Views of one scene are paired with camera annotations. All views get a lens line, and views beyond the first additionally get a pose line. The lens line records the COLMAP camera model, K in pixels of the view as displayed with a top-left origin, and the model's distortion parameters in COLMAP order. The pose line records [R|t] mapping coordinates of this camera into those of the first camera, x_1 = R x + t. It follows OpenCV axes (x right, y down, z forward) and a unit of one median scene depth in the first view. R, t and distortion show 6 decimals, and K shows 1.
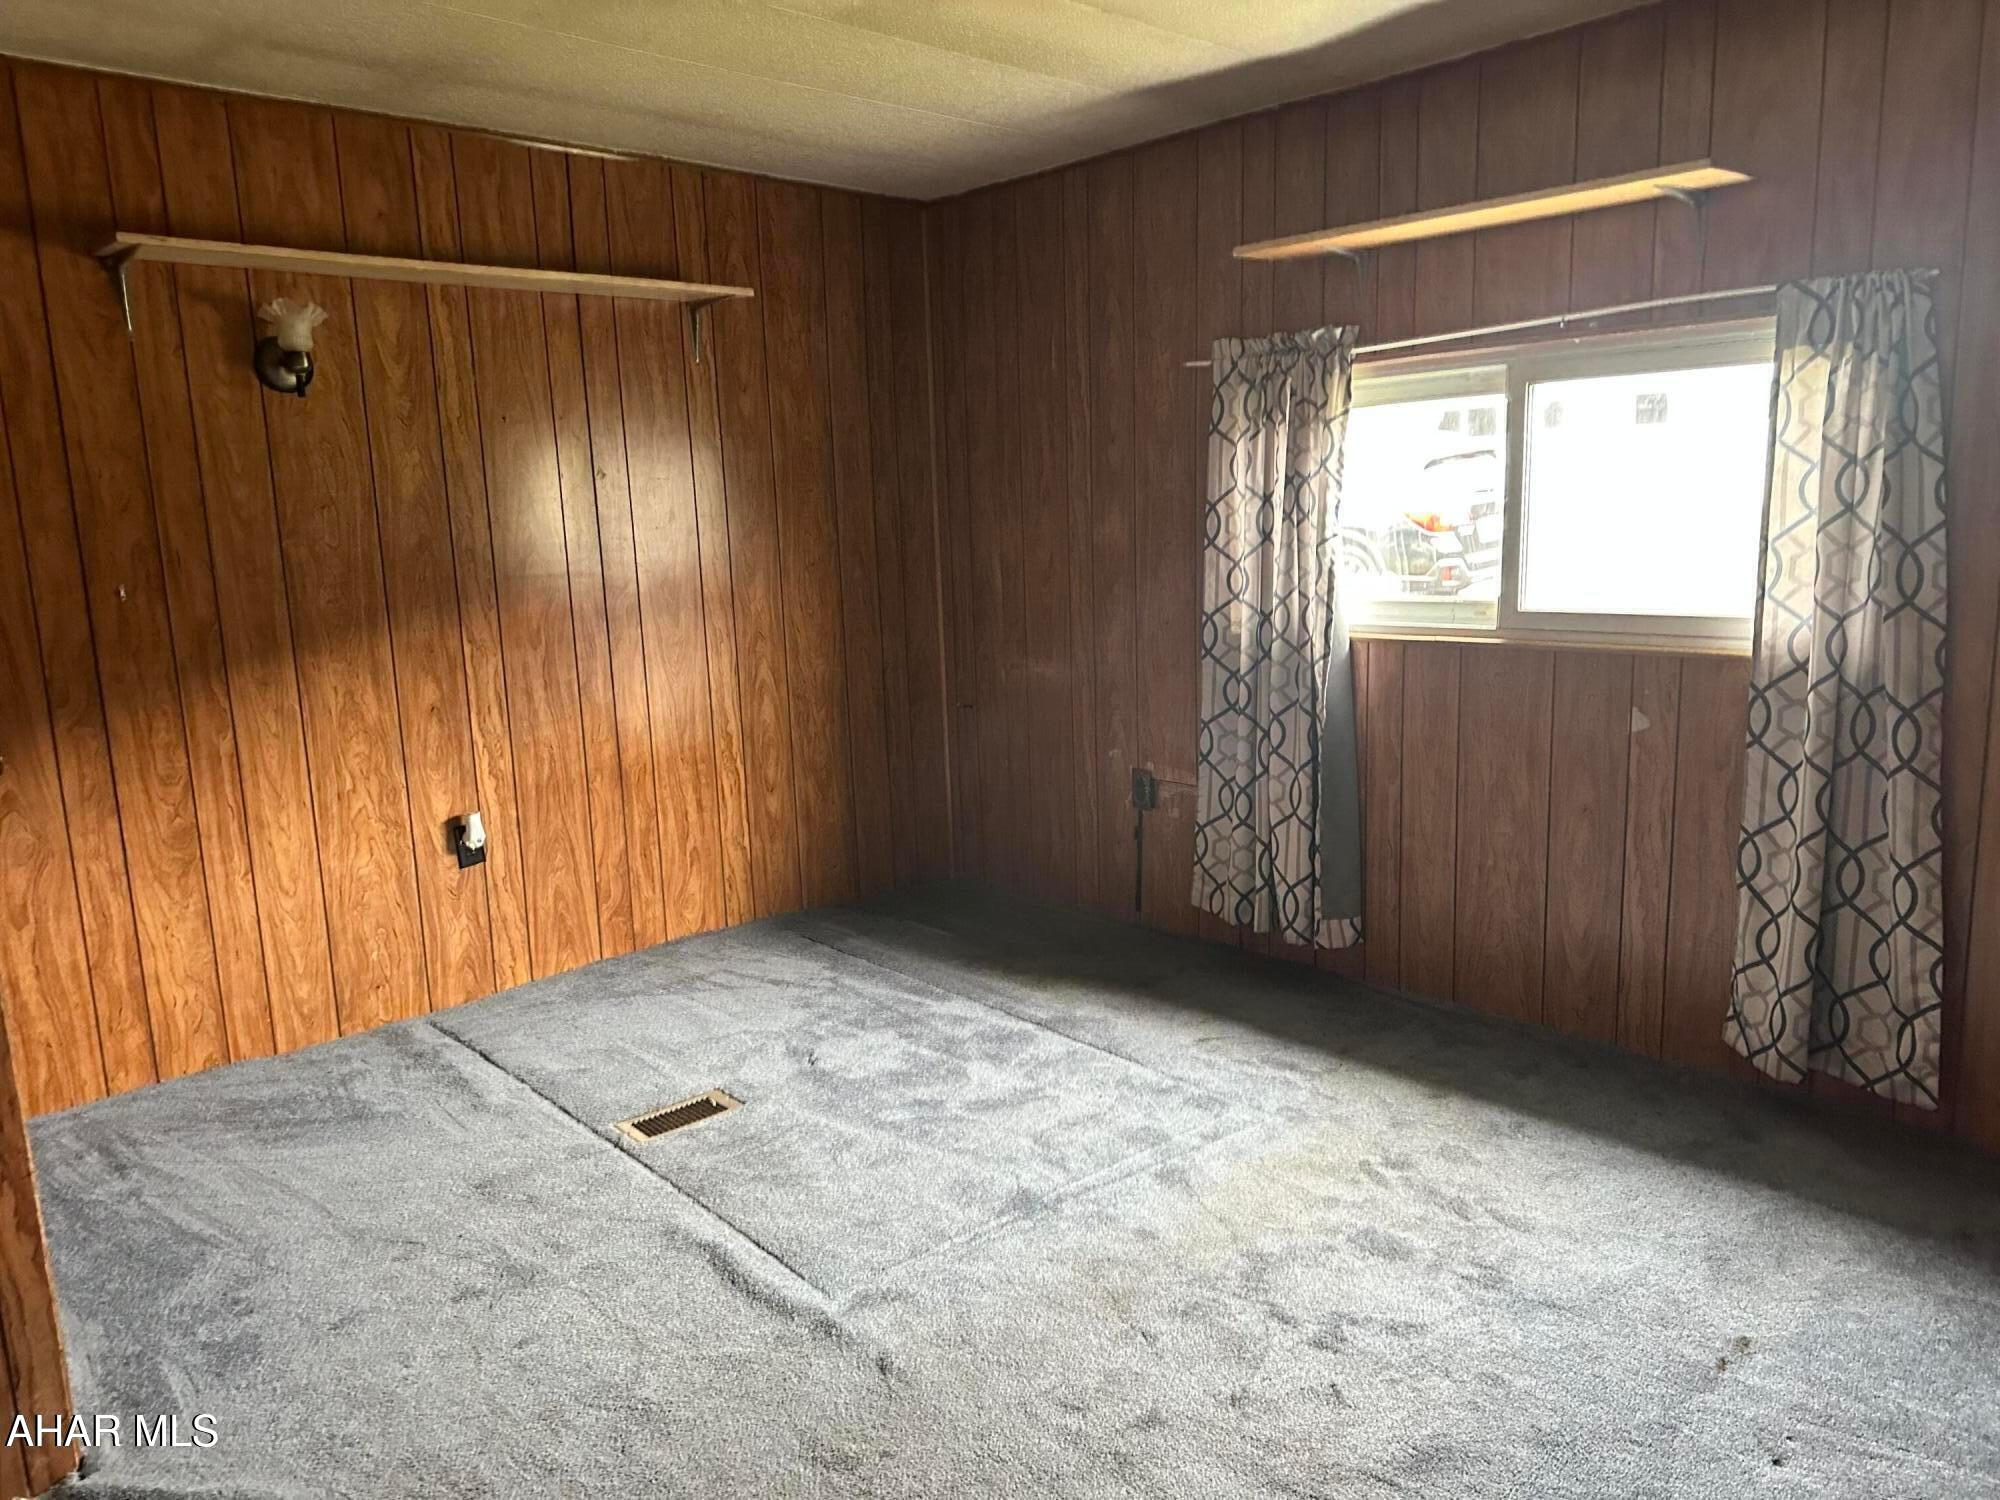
lens RADIAL K [[1419.9, 0, 1011.1], [0, 1419.9, 736.1], [0, 0, 1]] dist [0.074476, -0.092616]
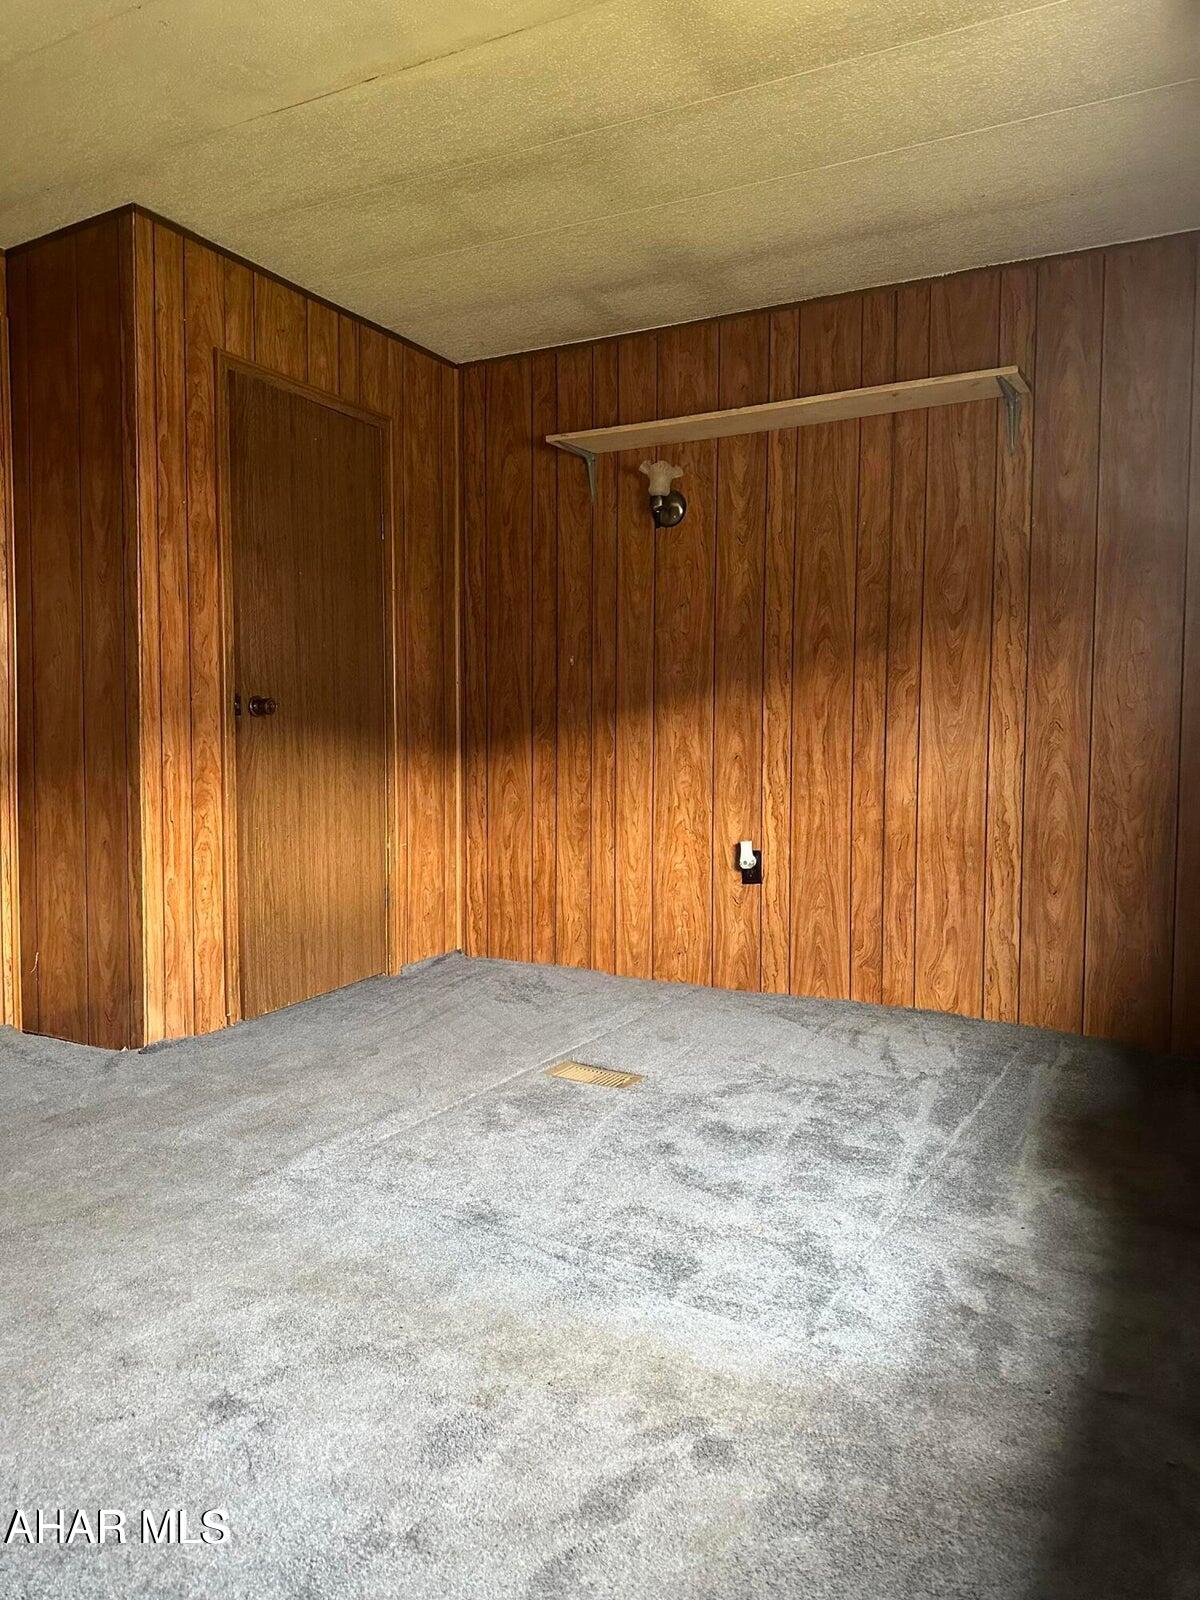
lens RADIAL K [[1135.9, 0, 602.7], [0, 1135.9, 798.1], [0, 0, 1]] dist [0.074476, -0.092616]
pose [[0.270135, 0.086622, -0.958918, 0.561789], [-0.173517, 0.984018, 0.040008, -0.002382], [0.947058, 0.155581, 0.280848, 0.595540]]
